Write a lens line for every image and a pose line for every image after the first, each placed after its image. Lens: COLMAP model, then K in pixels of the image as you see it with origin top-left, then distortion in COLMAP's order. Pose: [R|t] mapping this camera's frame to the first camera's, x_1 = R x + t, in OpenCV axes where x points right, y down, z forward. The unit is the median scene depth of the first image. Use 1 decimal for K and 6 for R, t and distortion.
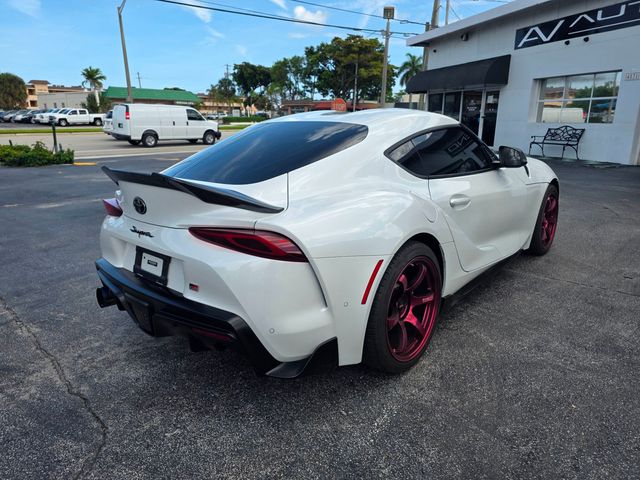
lens RADIAL K [[429.7, 0, 311.1], [0, 429.7, 235.3], [0, 0, 1]] dist [0.039644, -0.037690]
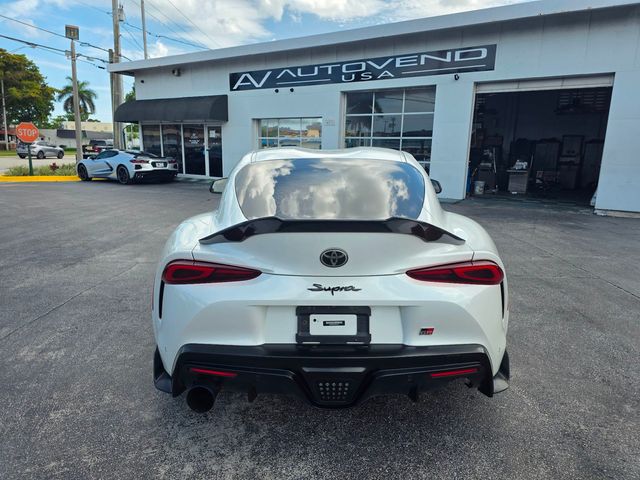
lens RADIAL K [[429.7, 0, 319.3], [0, 429.7, 242.2], [0, 0, 1]] dist [0.039644, -0.037690]
pose [[0.746637, -0.120406, 0.654244, -0.145922], [0.154936, 0.987912, 0.004997, -0.016108], [-0.646937, 0.097635, 0.756267, 0.057352]]
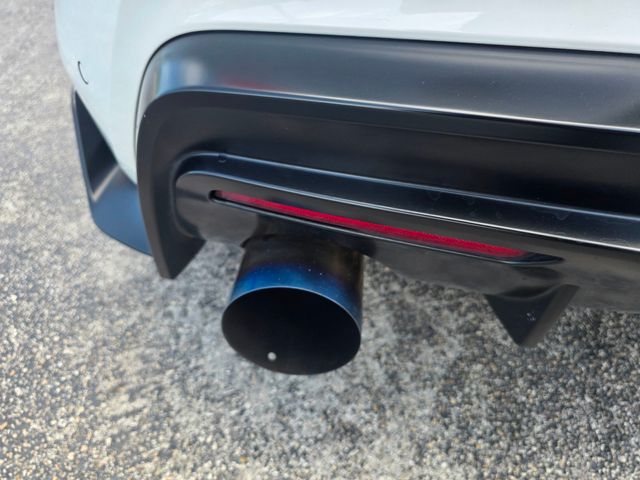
lens RADIAL K [[429.7, 0, 316.2], [0, 429.7, 254.8], [0, 0, 1]] dist [0.039644, -0.037690]
pose [[0.777292, -0.439284, 0.450385, -0.099628], [0.144091, 0.821147, 0.552228, 0.008925], [-0.612417, -0.364346, 0.701568, 0.170784]]
